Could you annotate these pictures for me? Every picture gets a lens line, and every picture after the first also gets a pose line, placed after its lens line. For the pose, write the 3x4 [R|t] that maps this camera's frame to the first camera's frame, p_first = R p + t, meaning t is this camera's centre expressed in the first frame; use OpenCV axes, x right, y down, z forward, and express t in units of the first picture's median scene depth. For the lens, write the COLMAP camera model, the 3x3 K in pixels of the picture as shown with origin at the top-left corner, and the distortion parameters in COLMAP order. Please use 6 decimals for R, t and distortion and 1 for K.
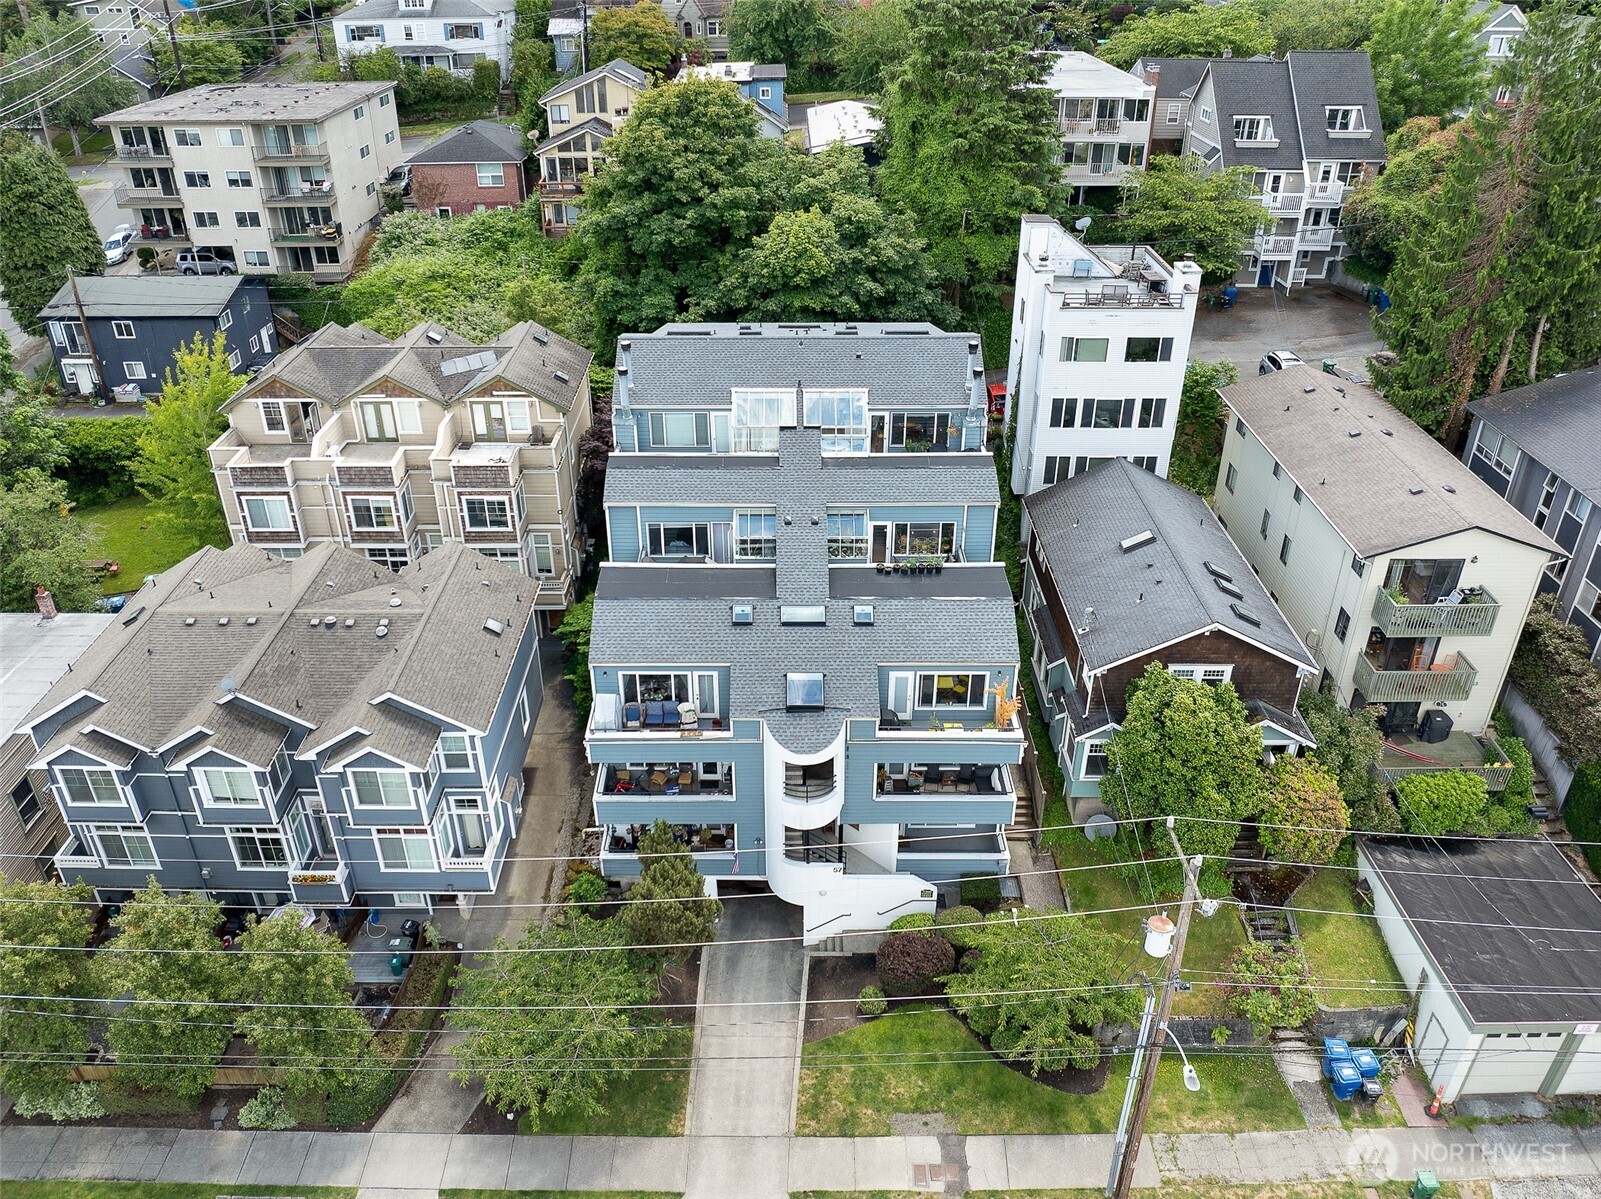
lens RADIAL K [[1212.8, 0, 800.5], [0, 1212.8, 599.5], [0, 0, 1]] dist [-0.021447, -0.000388]
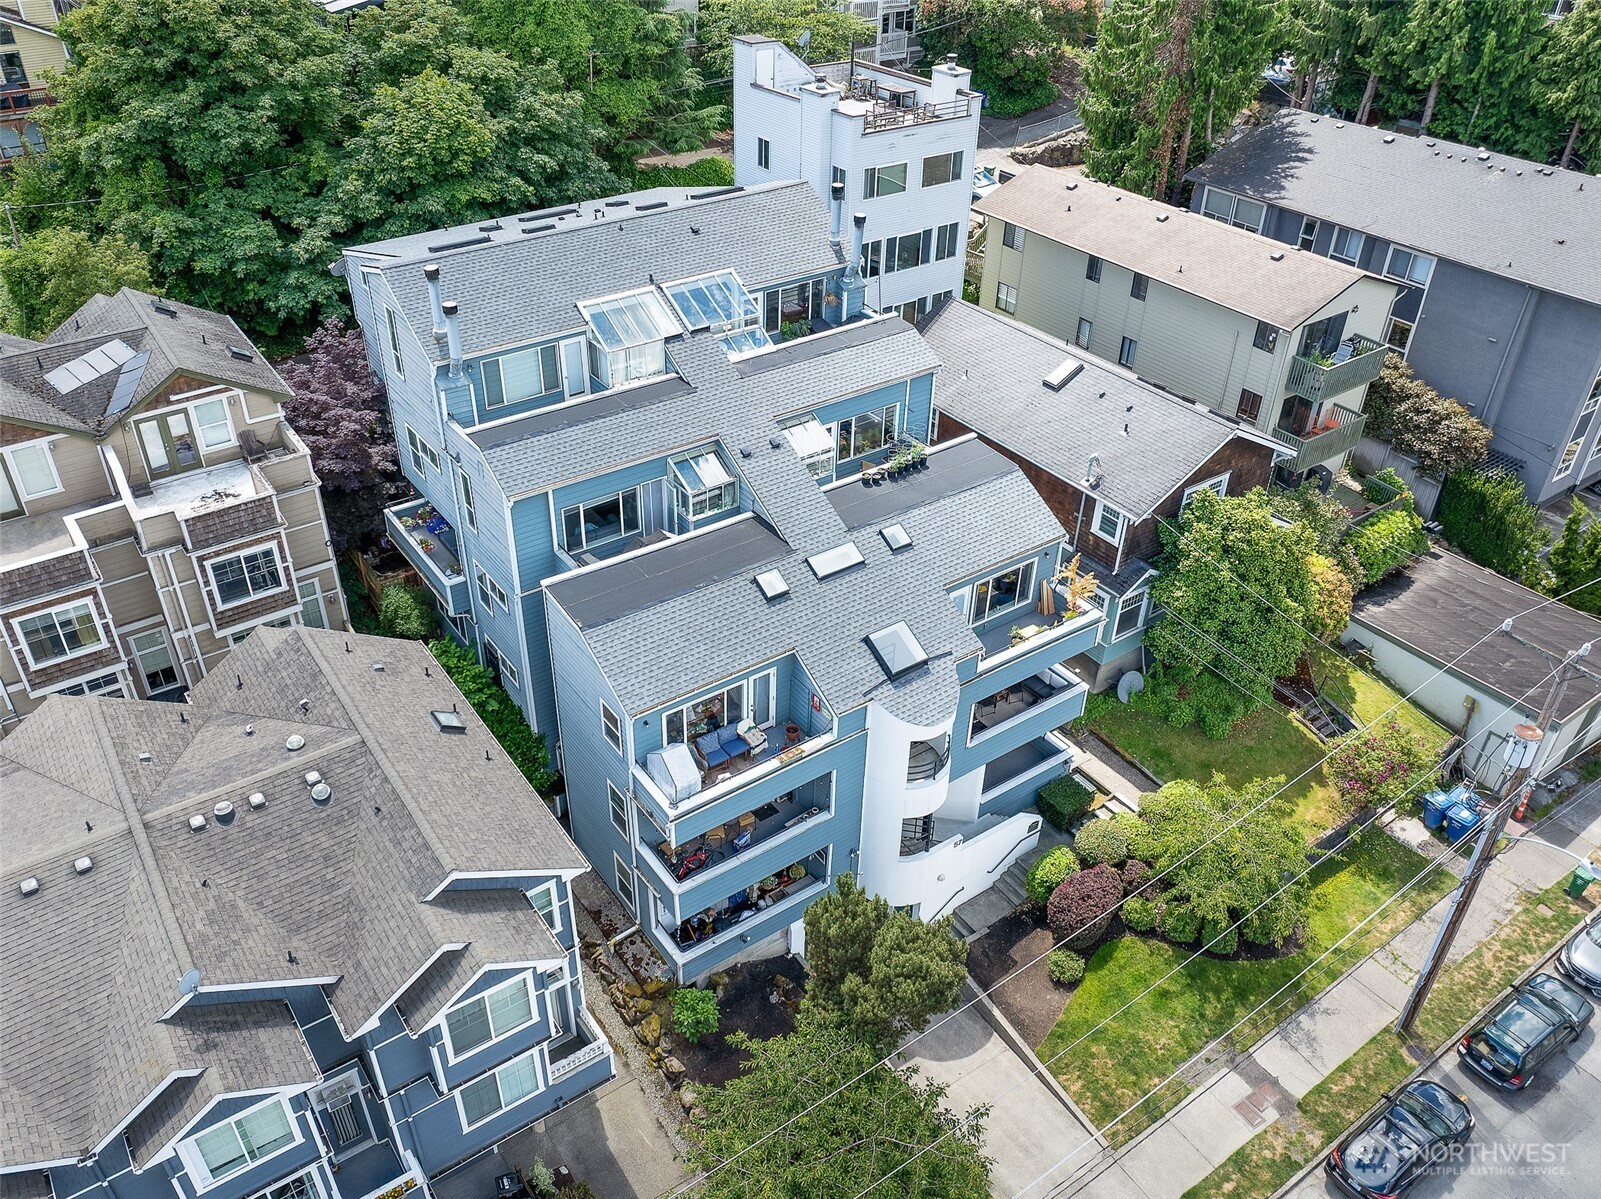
lens RADIAL K [[1248.2, 0, 800.5], [0, 1248.2, 599.5], [0, 0, 1]] dist [-0.033109, -0.002846]
pose [[0.820839, -0.320615, 0.472682, -0.335602], [0.282688, 0.947165, 0.151548, -0.076009], [-0.496297, 0.009225, 0.868104, 0.266088]]
